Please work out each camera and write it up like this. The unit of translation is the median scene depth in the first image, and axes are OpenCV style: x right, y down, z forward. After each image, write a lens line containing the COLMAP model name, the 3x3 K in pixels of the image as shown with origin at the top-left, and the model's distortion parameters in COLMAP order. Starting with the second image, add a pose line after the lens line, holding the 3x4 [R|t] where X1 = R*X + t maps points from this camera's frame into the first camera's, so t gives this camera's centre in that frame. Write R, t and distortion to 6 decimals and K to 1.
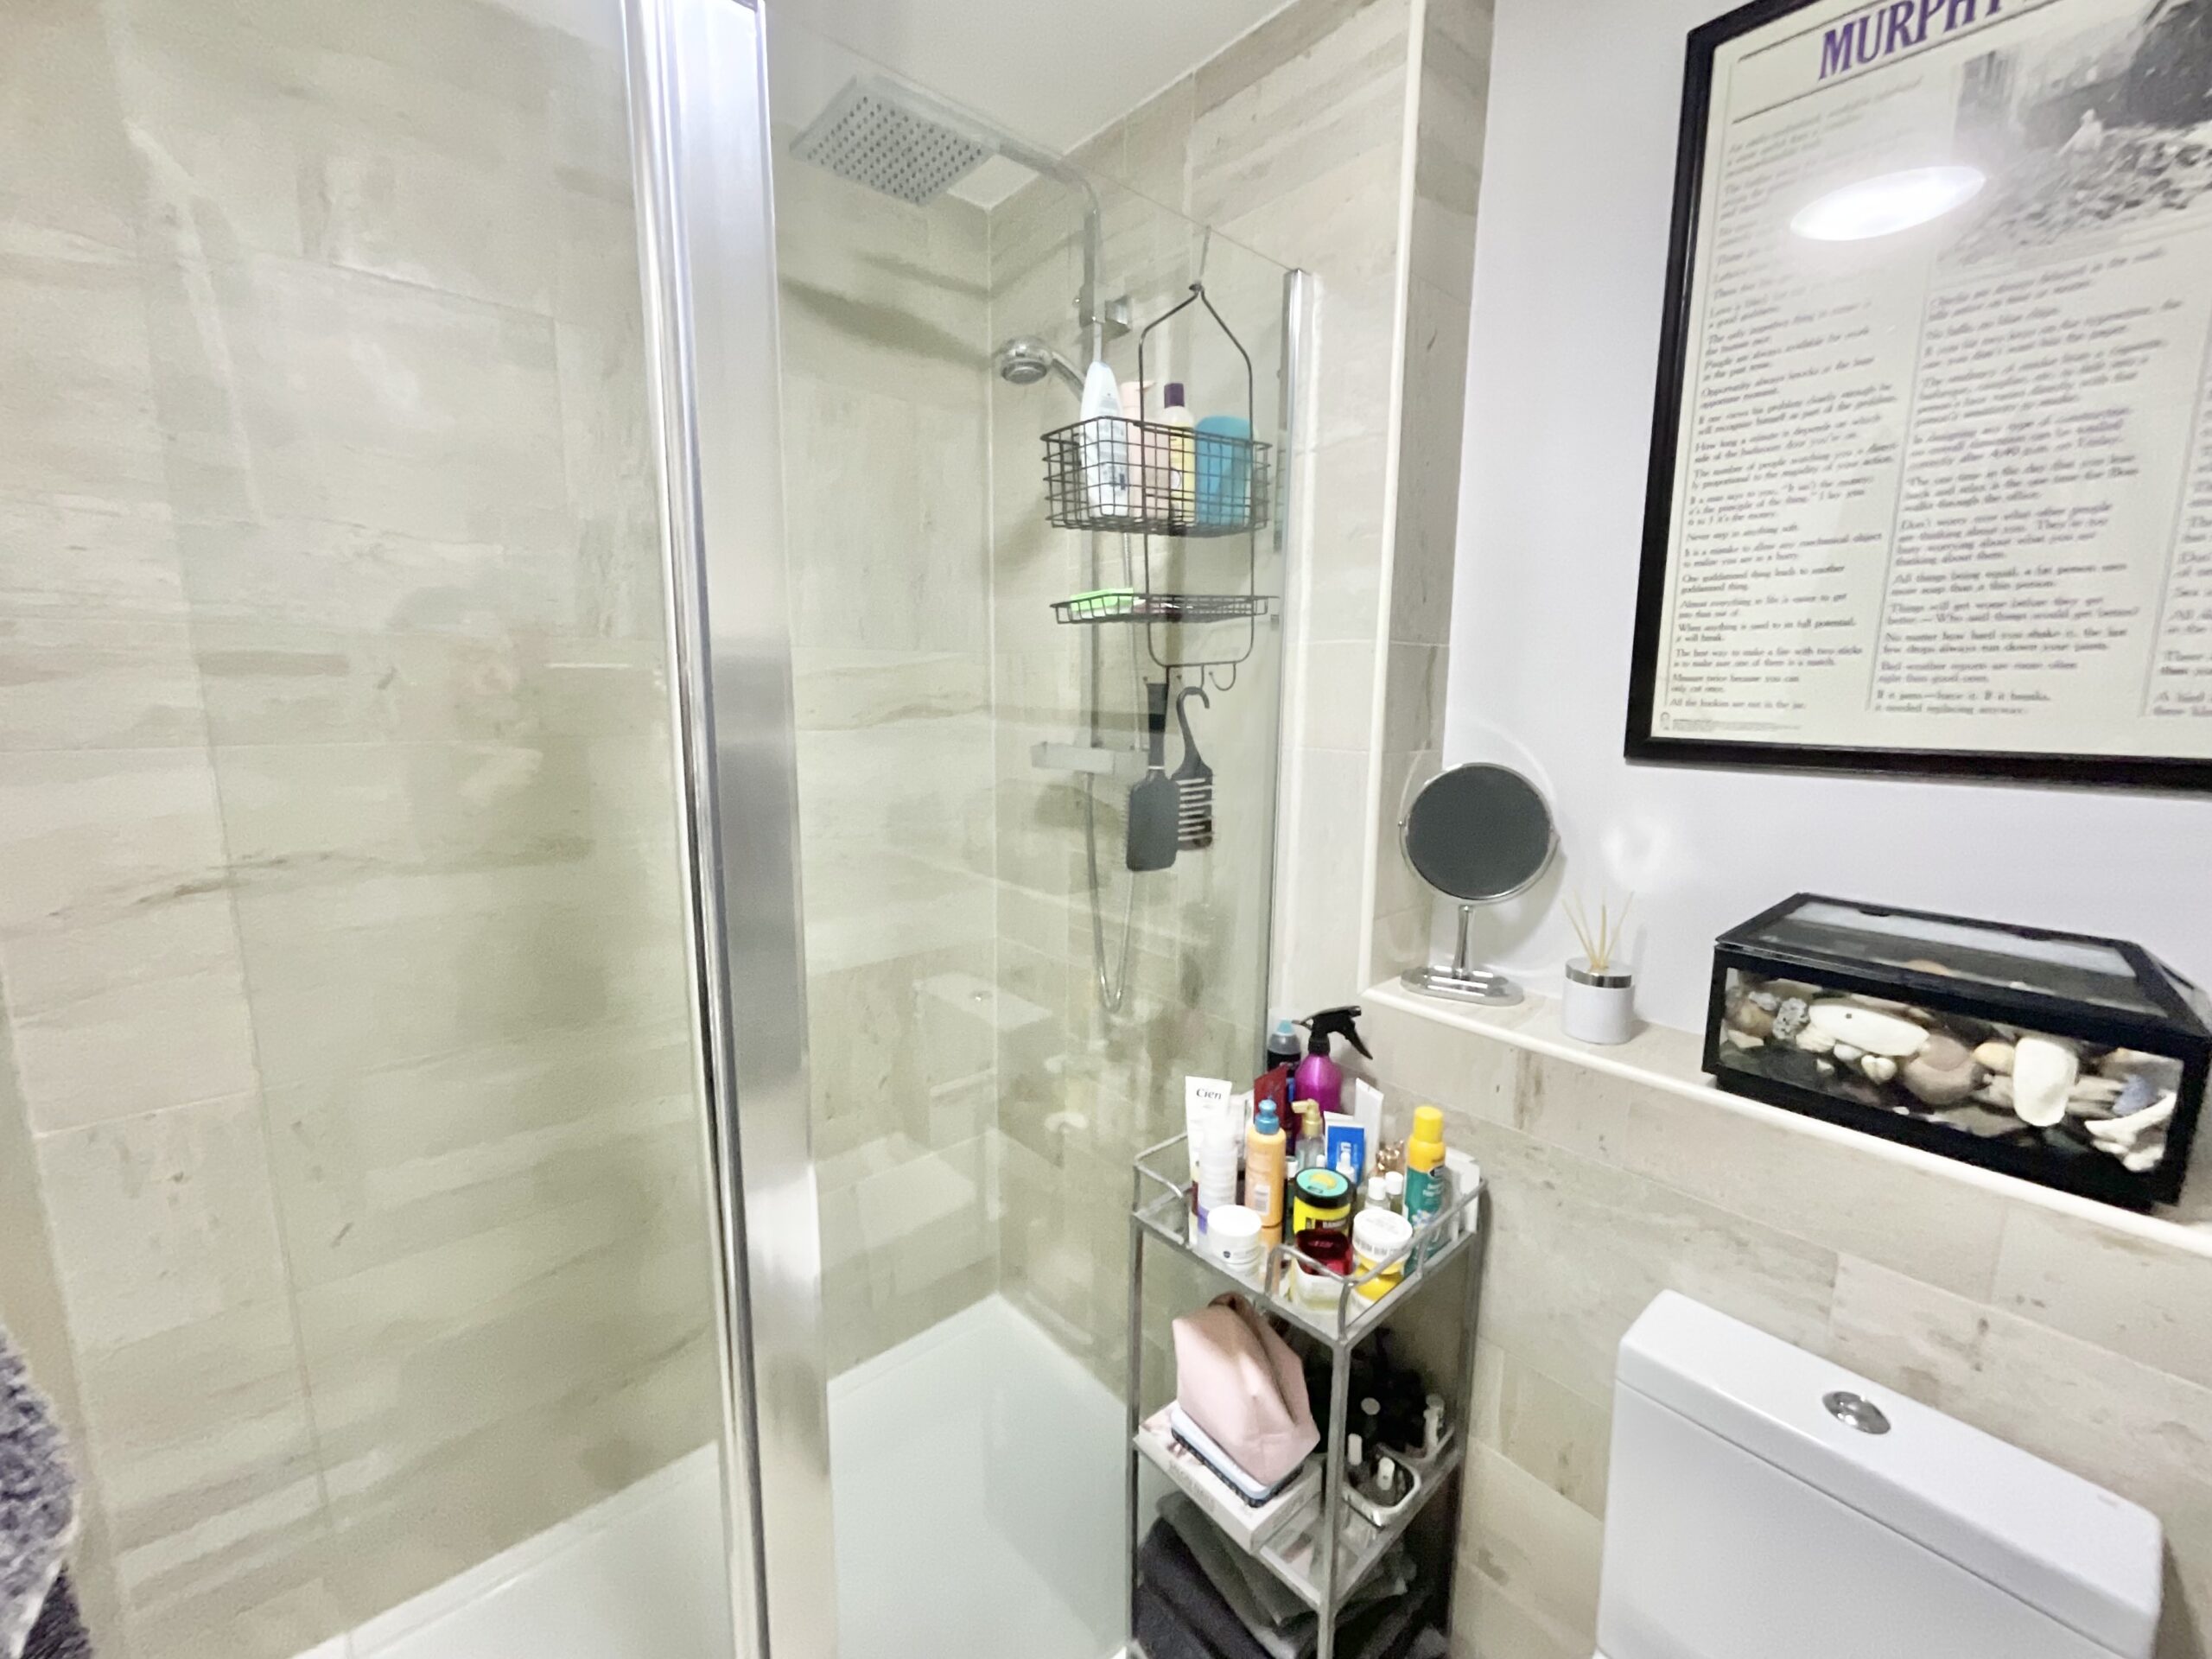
lens RADIAL K [[898.7, 0, 1109.9], [0, 898.7, 817.1], [0, 0, 1]] dist [0.000136, 0.000308]
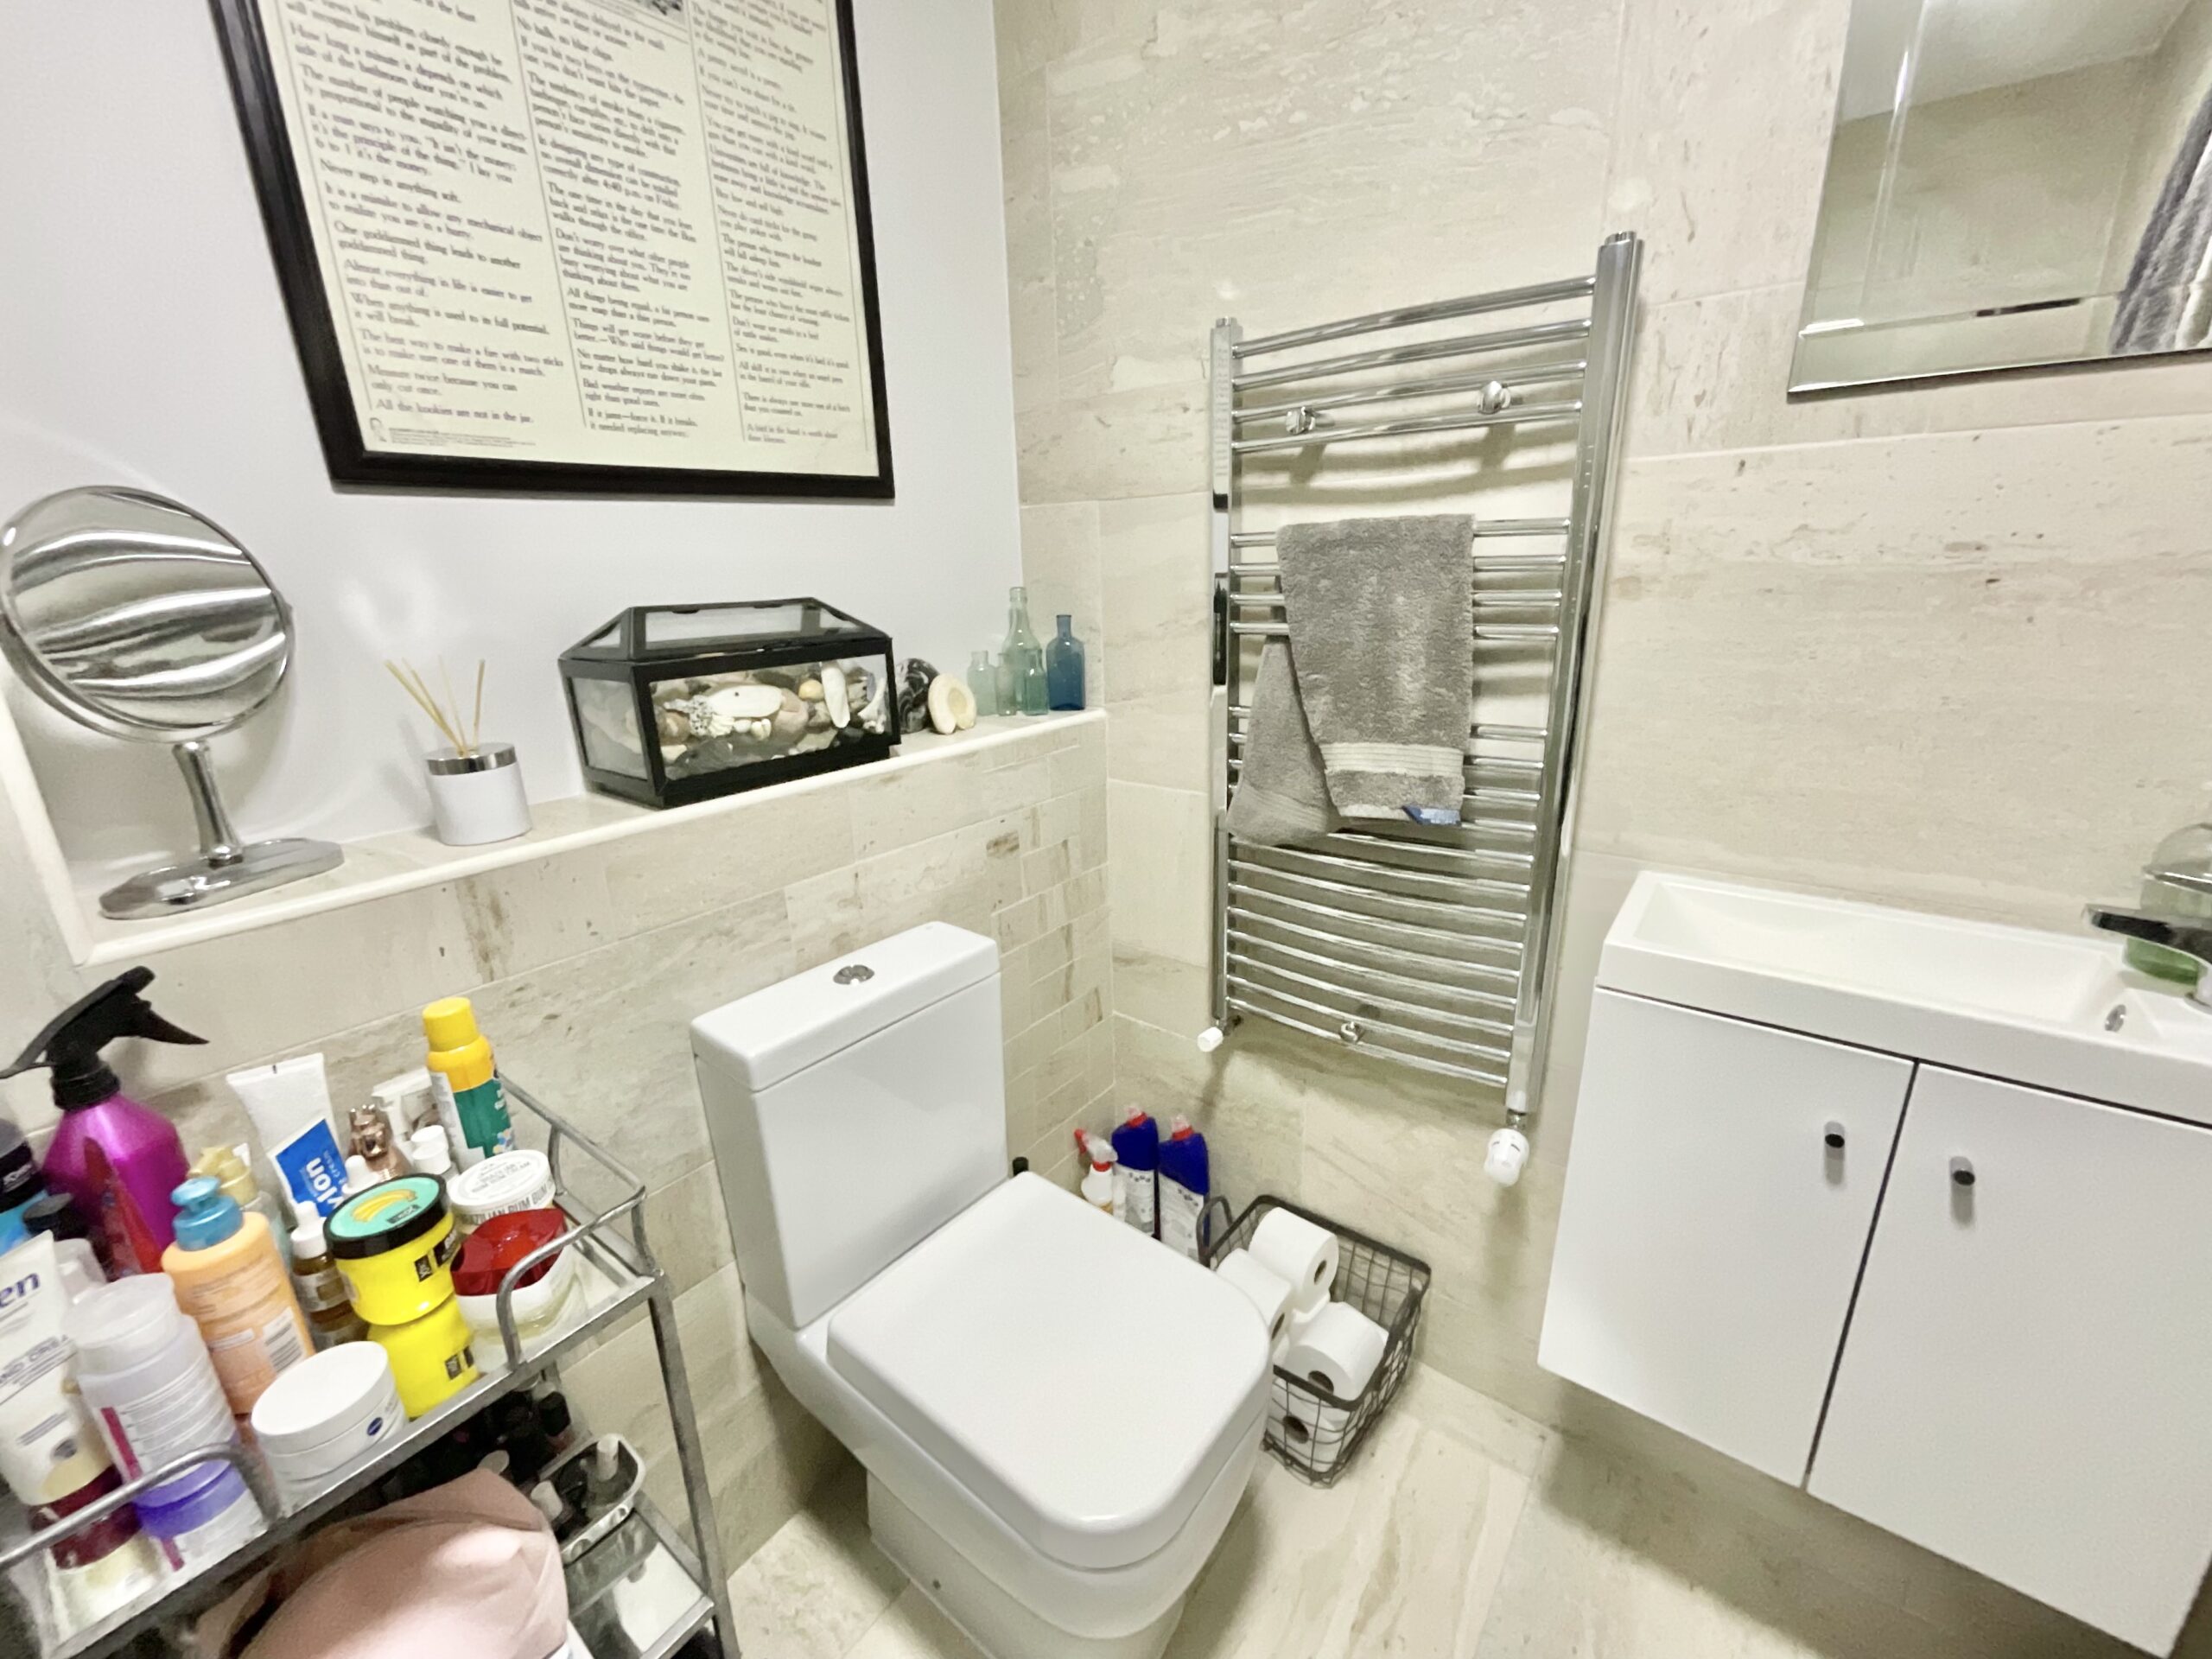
lens RADIAL K [[898.7, 0, 1111.5], [0, 898.7, 839.1], [0, 0, 1]] dist [0.000136, 0.000308]
pose [[-0.198001, -0.284689, 0.937949, -0.395686], [0.178934, 0.930317, 0.320146, 0.101992], [-0.963731, 0.231221, -0.133263, 0.679191]]
